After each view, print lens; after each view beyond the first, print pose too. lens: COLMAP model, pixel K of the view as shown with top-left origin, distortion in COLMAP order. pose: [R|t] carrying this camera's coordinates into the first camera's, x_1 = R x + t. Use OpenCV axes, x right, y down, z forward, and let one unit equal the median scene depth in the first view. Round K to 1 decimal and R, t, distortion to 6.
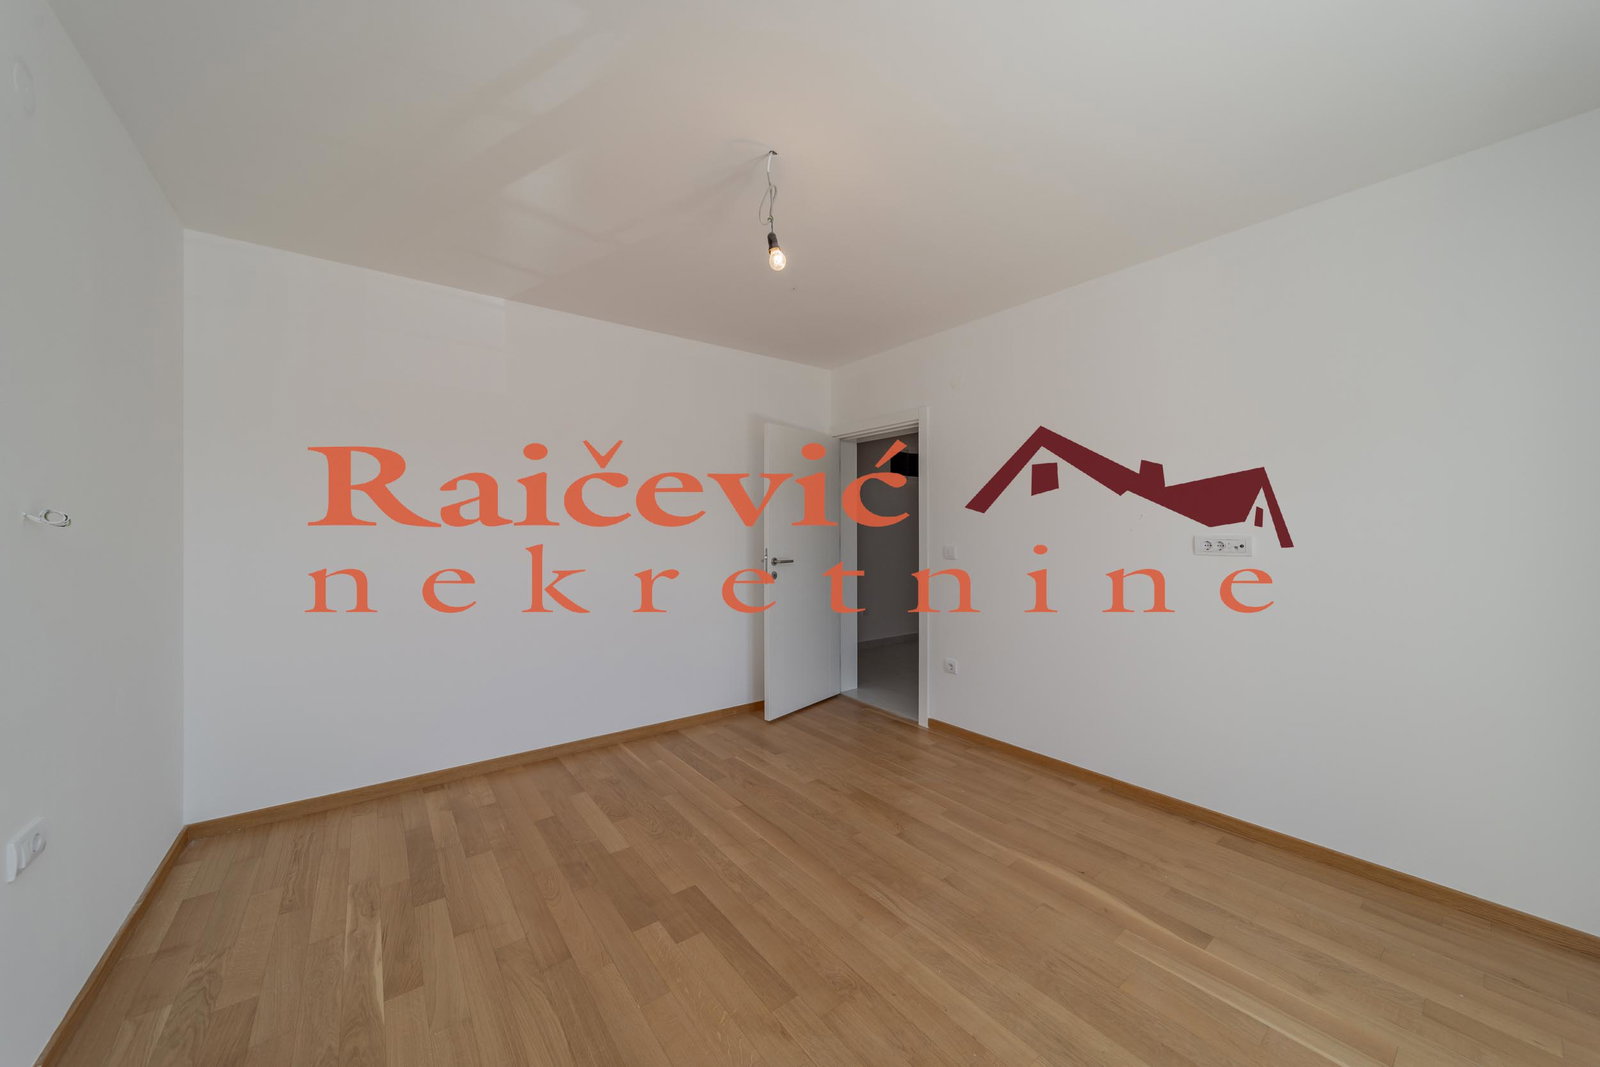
lens RADIAL K [[558.3, 0, 792.7], [0, 558.3, 532.2], [0, 0, 1]] dist [0.000250, -0.000050]
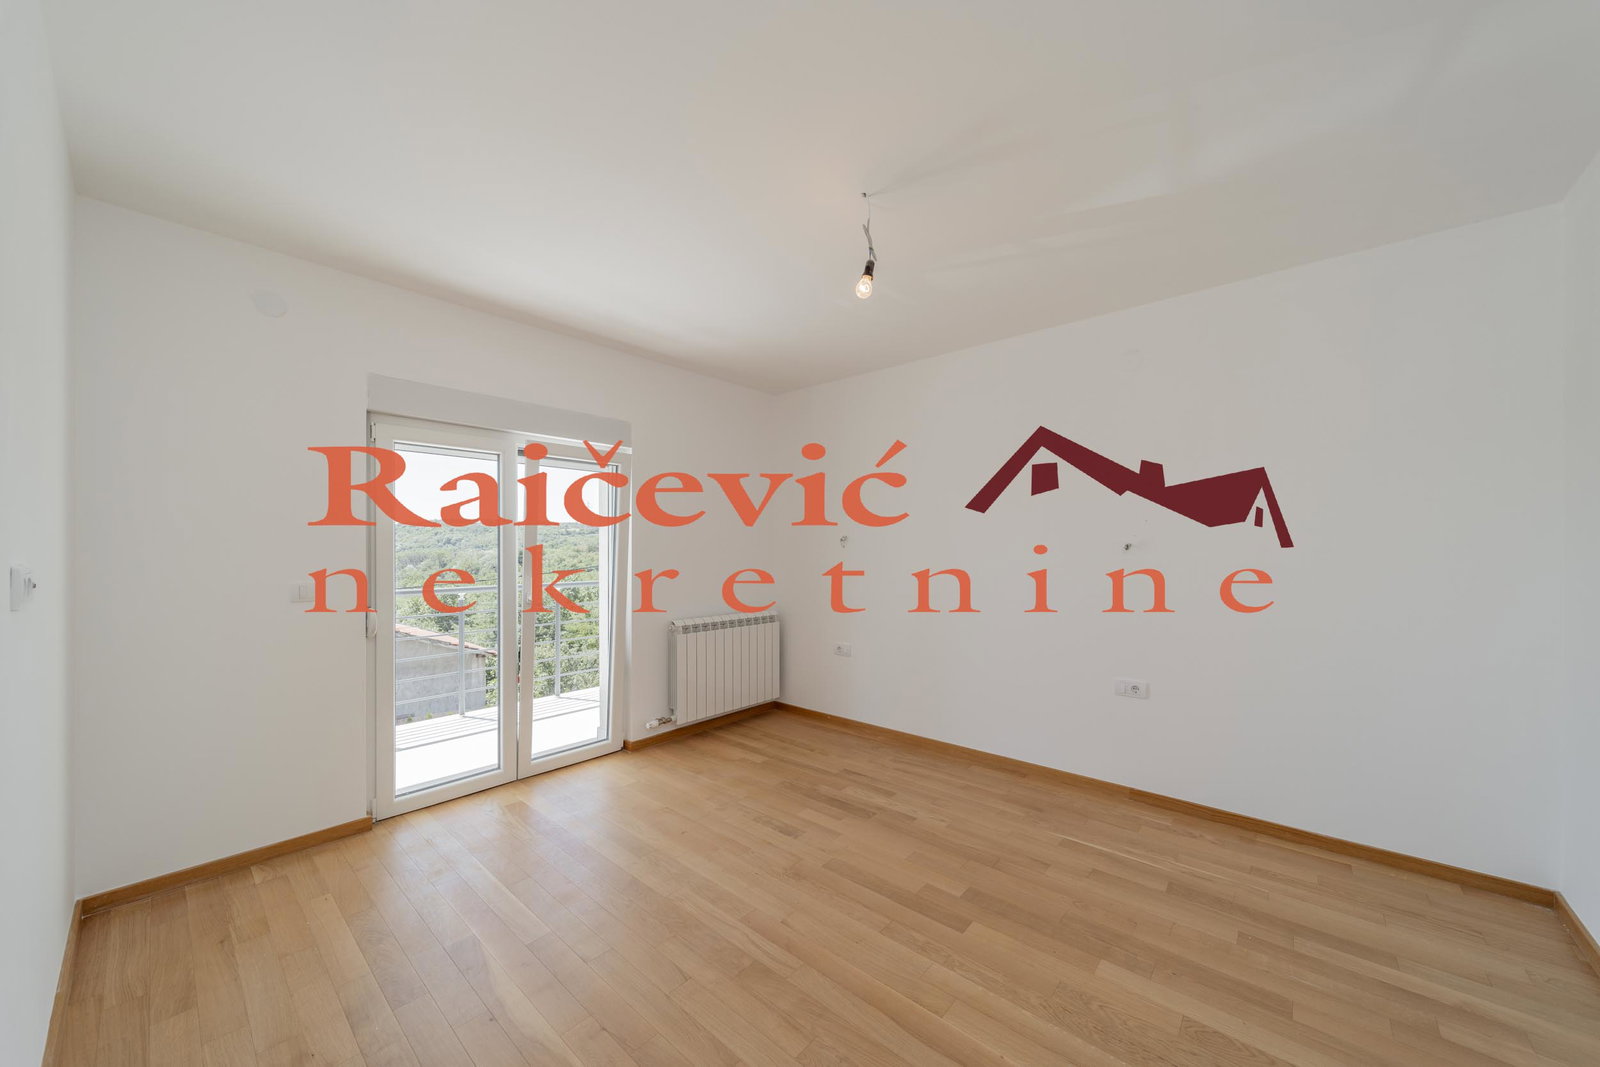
lens RADIAL K [[565.5, 0, 799.9], [0, 565.5, 553.9], [0, 0, 1]] dist [0.011986, 0.000034]
pose [[-0.978120, 0.002106, -0.208030, 0.276243], [0.000294, 0.999962, 0.008741, -0.009045], [0.208041, 0.008489, -0.978083, 1.804760]]
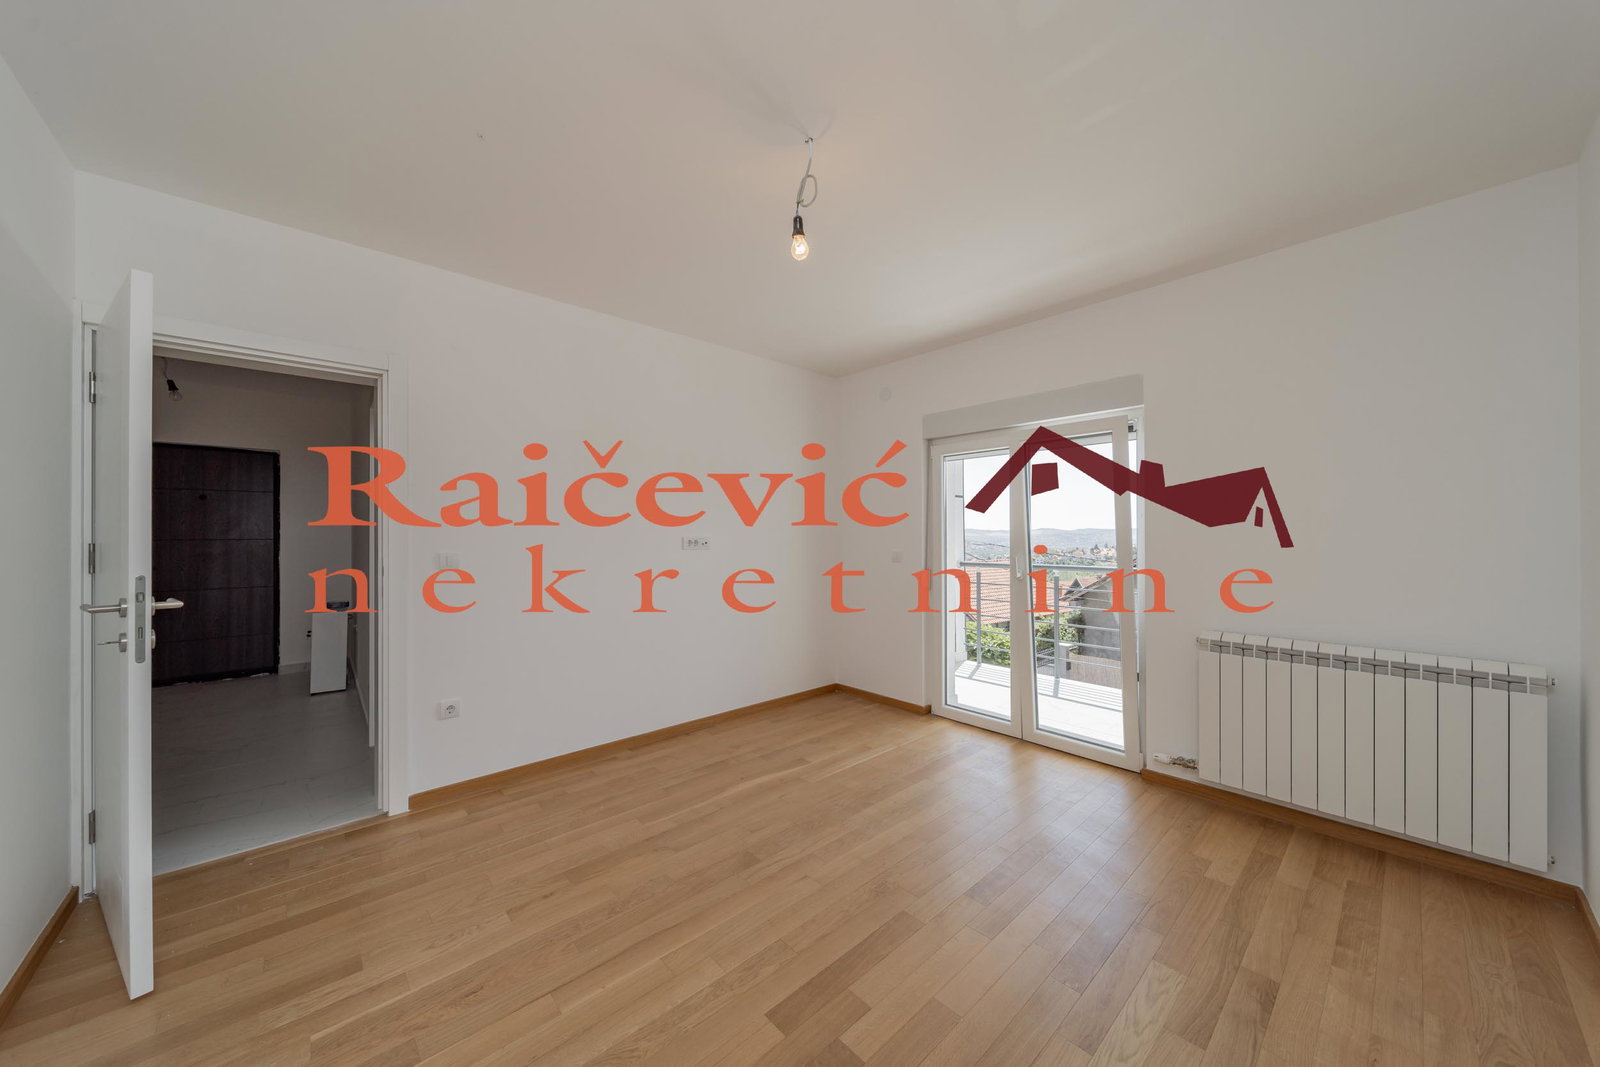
lens RADIAL K [[561.8, 0, 796.0], [0, 561.8, 539.3], [0, 0, 1]] dist [0.000191, -0.000042]
pose [[-0.093973, -0.007637, 0.995545, -0.877983], [0.001038, 0.999969, 0.007769, 0.002437], [-0.995574, 0.001764, -0.093962, 0.993433]]
